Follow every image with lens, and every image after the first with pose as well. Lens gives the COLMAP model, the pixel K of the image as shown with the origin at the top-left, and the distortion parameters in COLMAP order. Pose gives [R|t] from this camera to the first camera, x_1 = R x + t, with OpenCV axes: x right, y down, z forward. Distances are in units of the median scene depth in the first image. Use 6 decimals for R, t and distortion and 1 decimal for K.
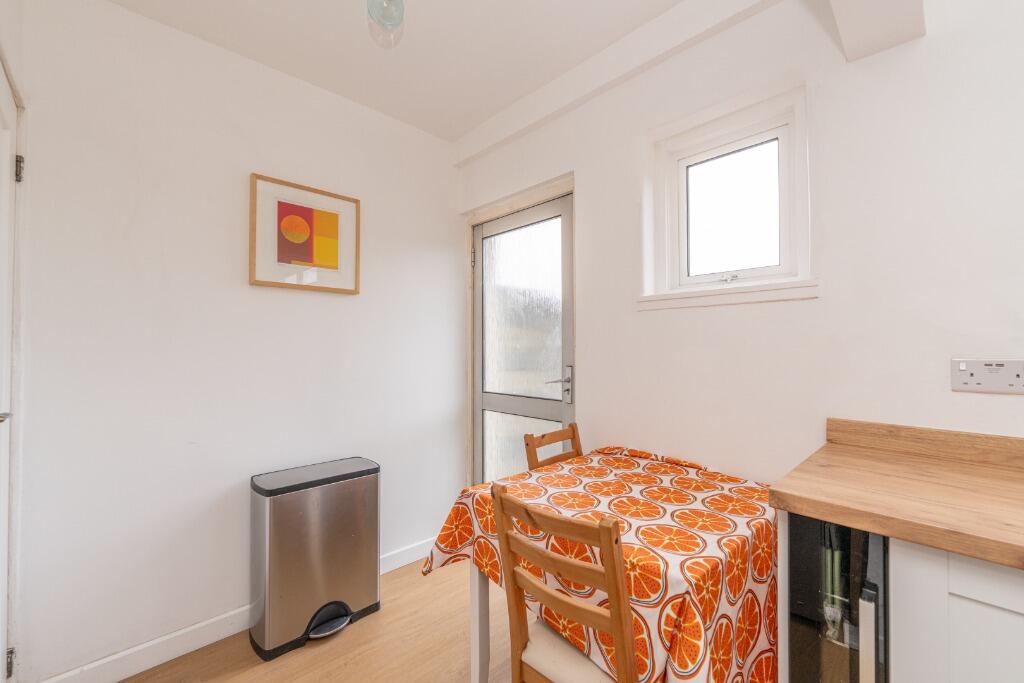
lens RADIAL K [[415.6, 0, 512.0], [0, 415.6, 341.5], [0, 0, 1]] dist [-0.004572, -0.000514]
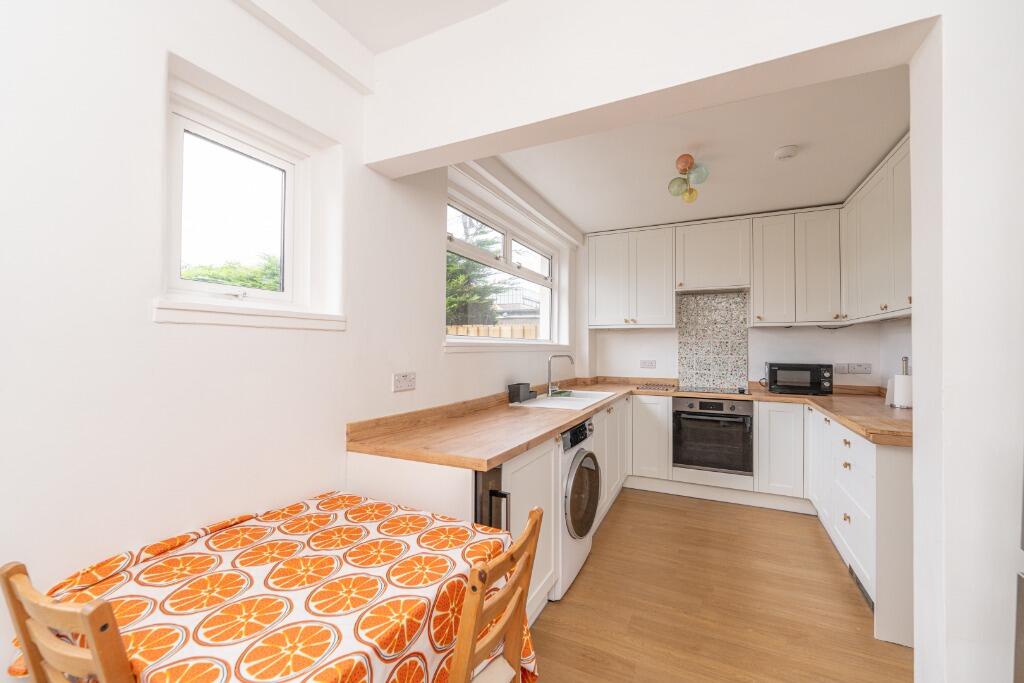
lens RADIAL K [[415.6, 0, 512.0], [0, 415.6, 341.5], [0, 0, 1]] dist [-0.004572, -0.000514]
pose [[-0.330608, 0.016571, 0.943623, -0.453900], [-0.015543, 0.999615, -0.023000, -0.035674], [-0.943640, -0.022271, -0.330223, 0.681512]]
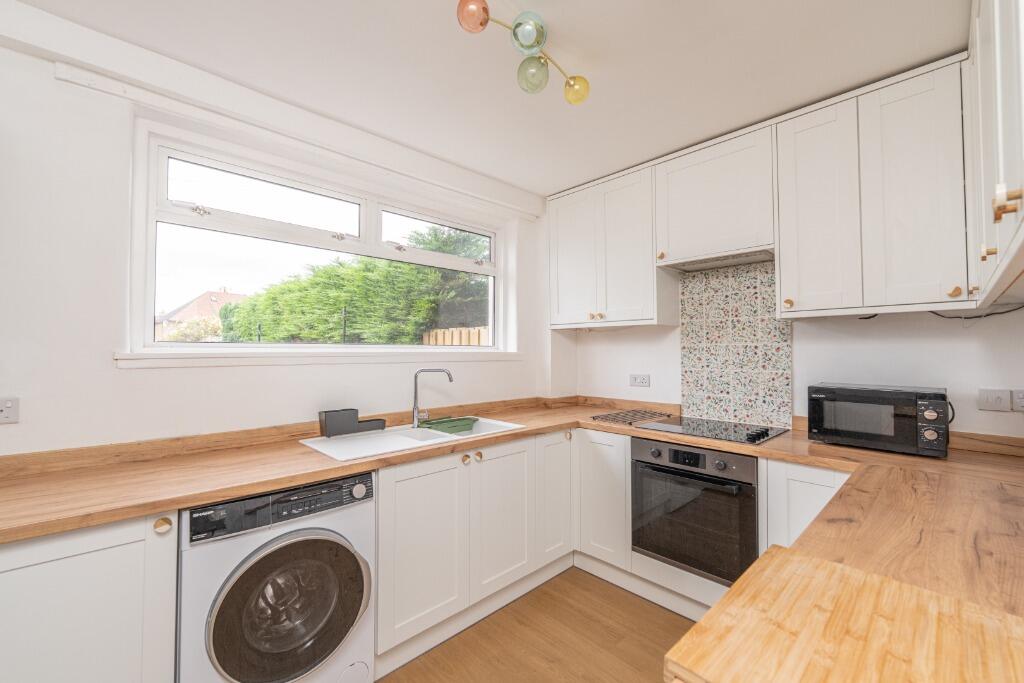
lens RADIAL K [[422.9, 0, 512.0], [0, 422.9, 341.5], [0, 0, 1]] dist [-0.000767, -0.000124]
pose [[0.012568, 0.026711, 0.999564, -0.082565], [-0.013359, 0.999558, -0.026543, -0.071808], [-0.999832, -0.013019, 0.012919, -0.380687]]
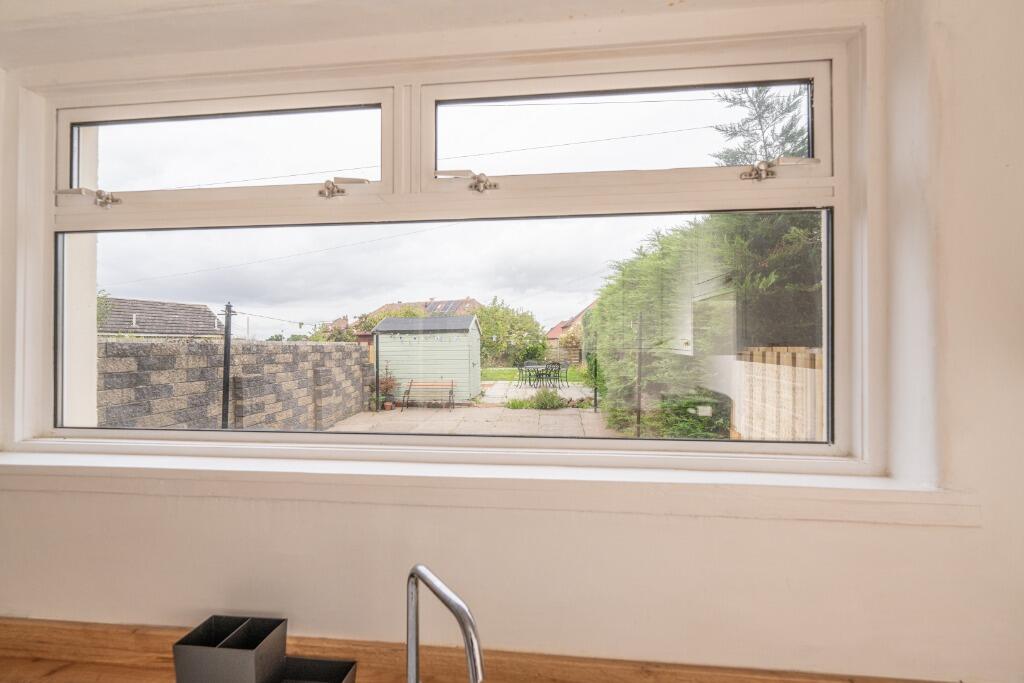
lens RADIAL K [[415.6, 0, 512.0], [0, 415.6, 341.5], [0, 0, 1]] dist [-0.004572, -0.000514]
pose [[0.767897, 0.011025, 0.640479, 1.027514], [-0.010331, 0.999935, -0.004826, -0.213263], [-0.640490, -0.002911, 0.767961, -0.422496]]
